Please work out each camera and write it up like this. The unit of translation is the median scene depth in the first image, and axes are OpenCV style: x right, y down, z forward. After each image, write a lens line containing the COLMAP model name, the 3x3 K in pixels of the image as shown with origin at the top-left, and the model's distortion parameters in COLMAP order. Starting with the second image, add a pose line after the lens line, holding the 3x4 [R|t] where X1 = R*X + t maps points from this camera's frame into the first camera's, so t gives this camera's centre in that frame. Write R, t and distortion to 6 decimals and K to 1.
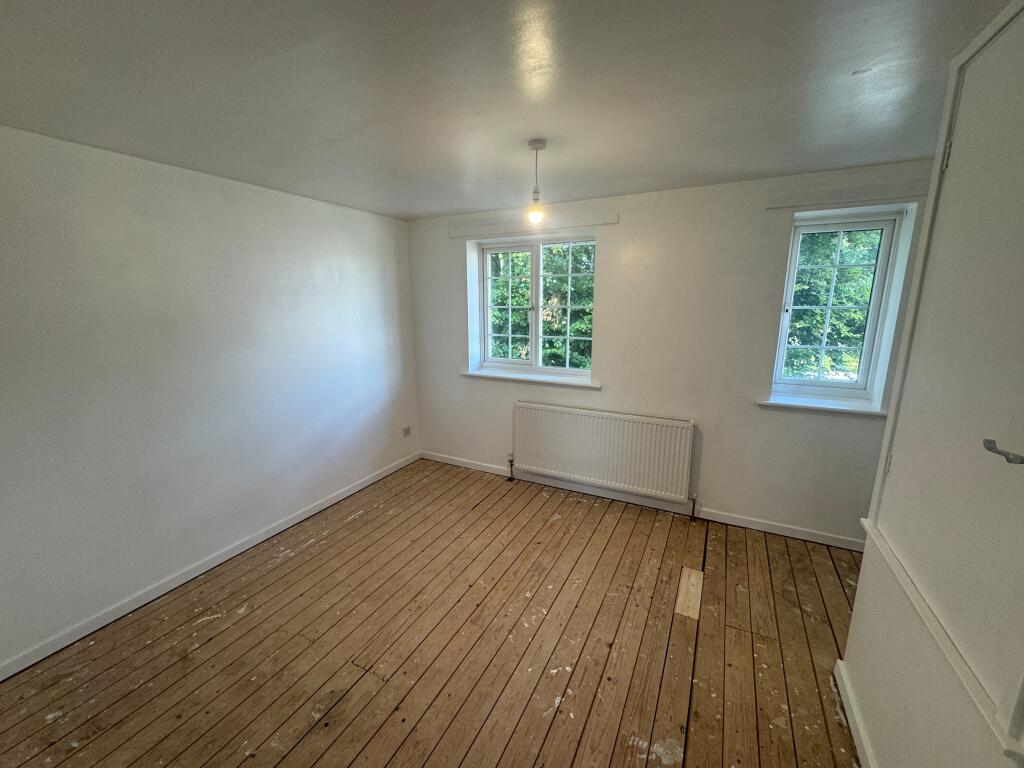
lens RADIAL K [[405.4, 0, 511.0], [0, 405.4, 383.3], [0, 0, 1]] dist [-0.001676, -0.000318]
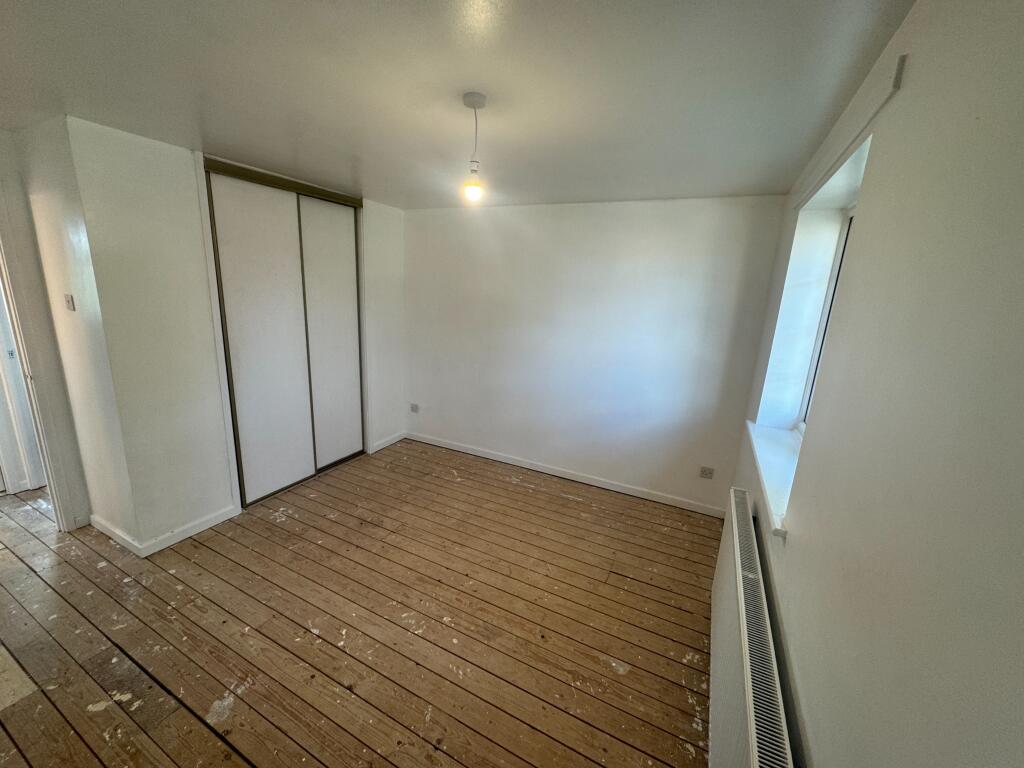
lens RADIAL K [[405.4, 0, 511.0], [0, 405.4, 383.3], [0, 0, 1]] dist [-0.001676, -0.000318]
pose [[0.017993, 0.236310, -0.971511, 0.827756], [-0.254021, 0.940866, 0.224151, -0.222952], [0.967031, 0.242751, 0.076957, 0.972169]]
